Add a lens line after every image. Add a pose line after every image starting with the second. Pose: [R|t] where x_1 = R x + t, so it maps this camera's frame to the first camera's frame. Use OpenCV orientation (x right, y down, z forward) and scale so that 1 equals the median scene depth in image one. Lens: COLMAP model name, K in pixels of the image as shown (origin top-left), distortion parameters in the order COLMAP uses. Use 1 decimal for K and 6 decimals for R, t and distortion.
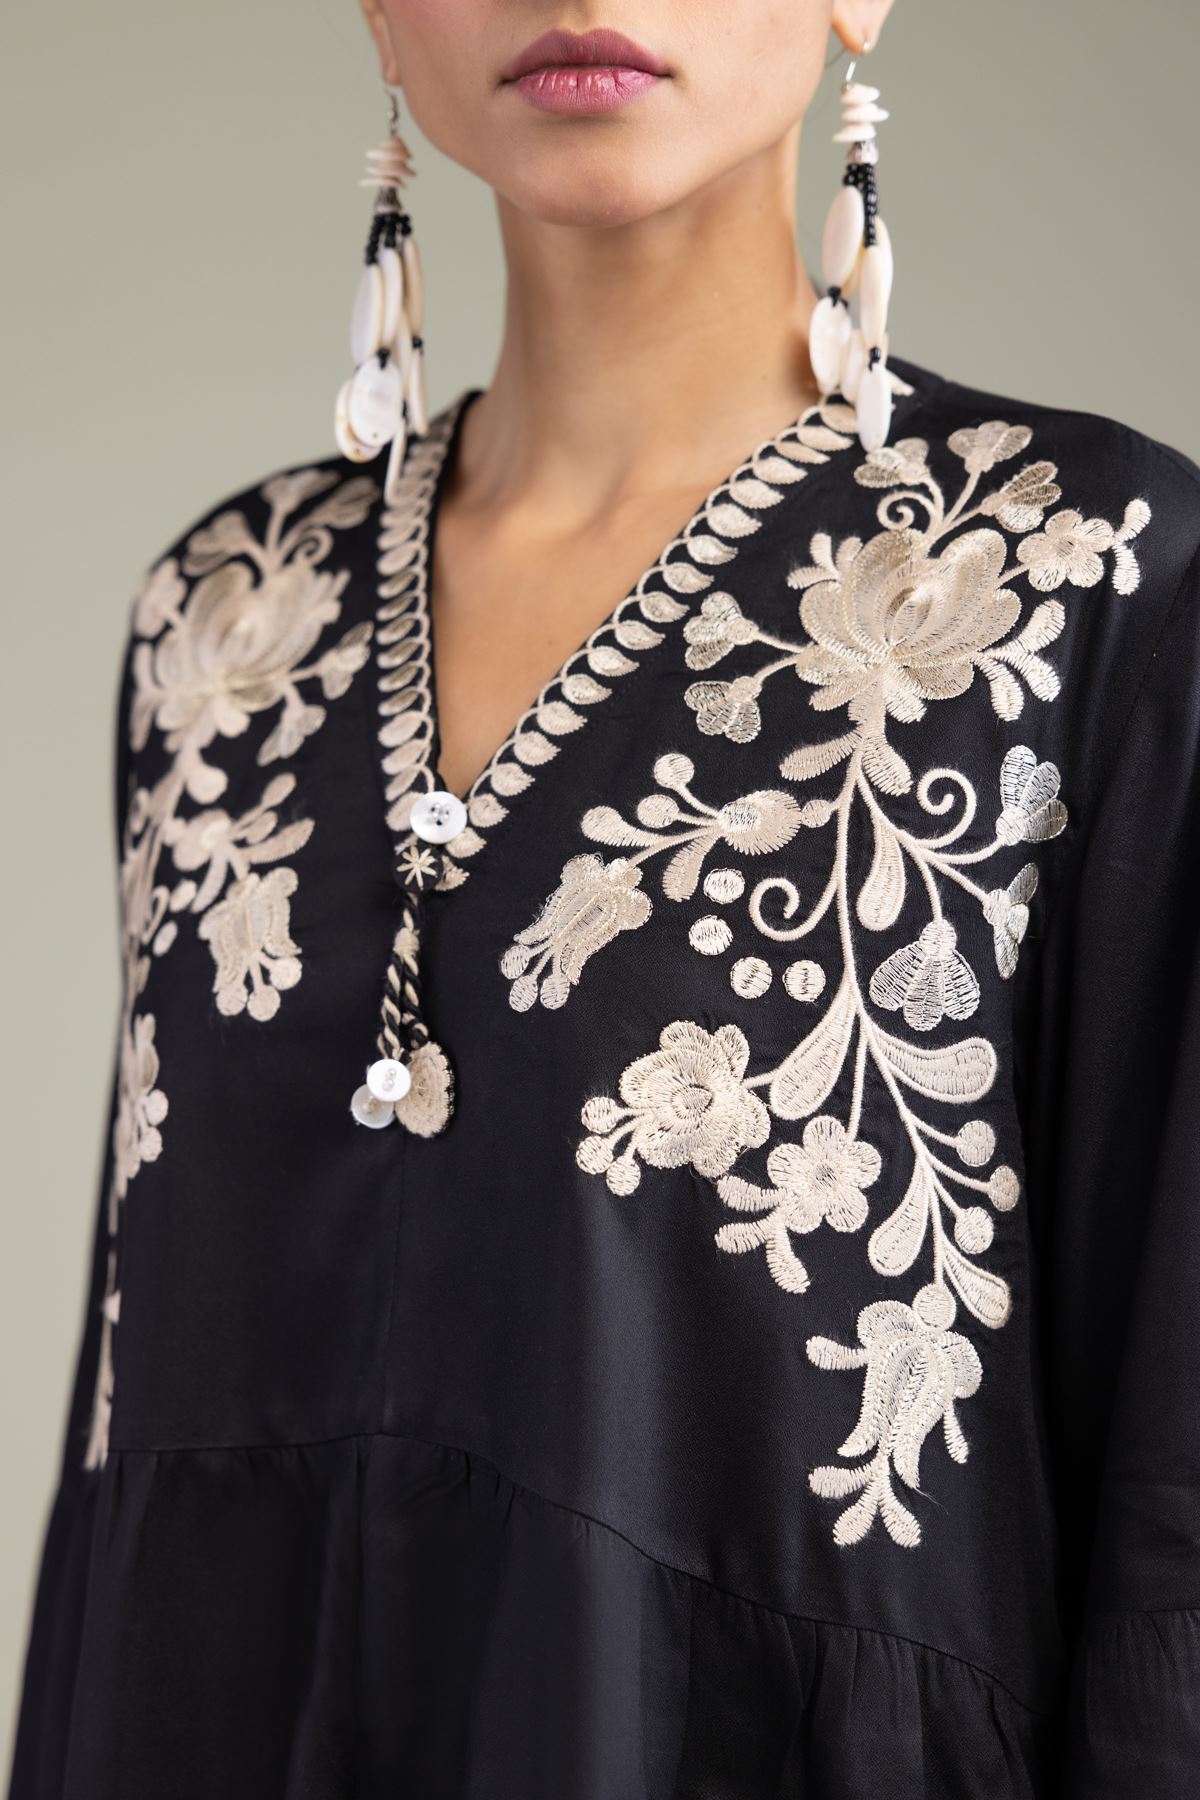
lens RADIAL K [[3830.9, 0, 600.0], [0, 3830.9, 900.0], [0, 0, 1]] dist [0.066710, -0.208073]
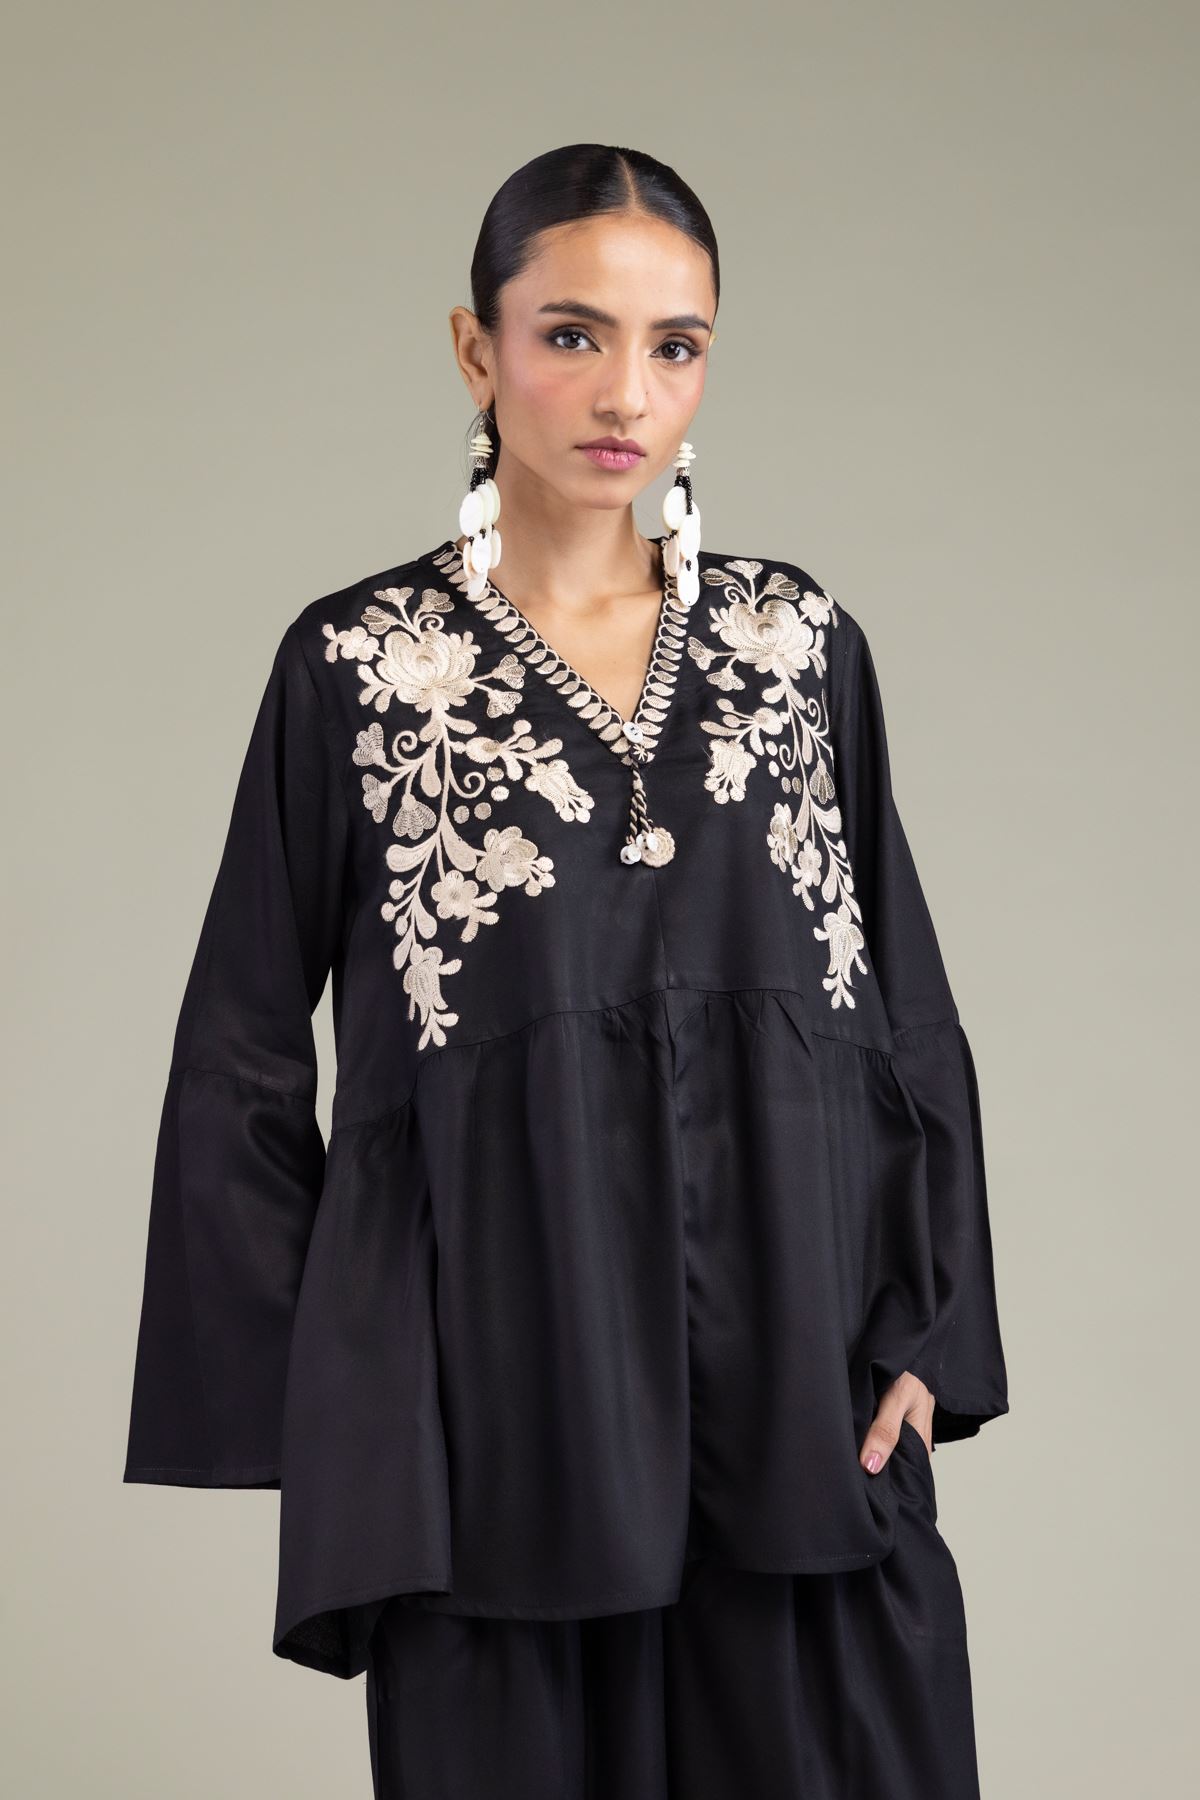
lens RADIAL K [[3830.9, 0, 600.0], [0, 3830.9, 900.0], [0, 0, 1]] dist [0.066710, -0.208073]
pose [[0.815781, -0.084201, 0.572198, -1.458797], [0.091094, 0.995703, 0.016650, 0.041568], [-0.571142, 0.038541, 0.819946, -0.942153]]
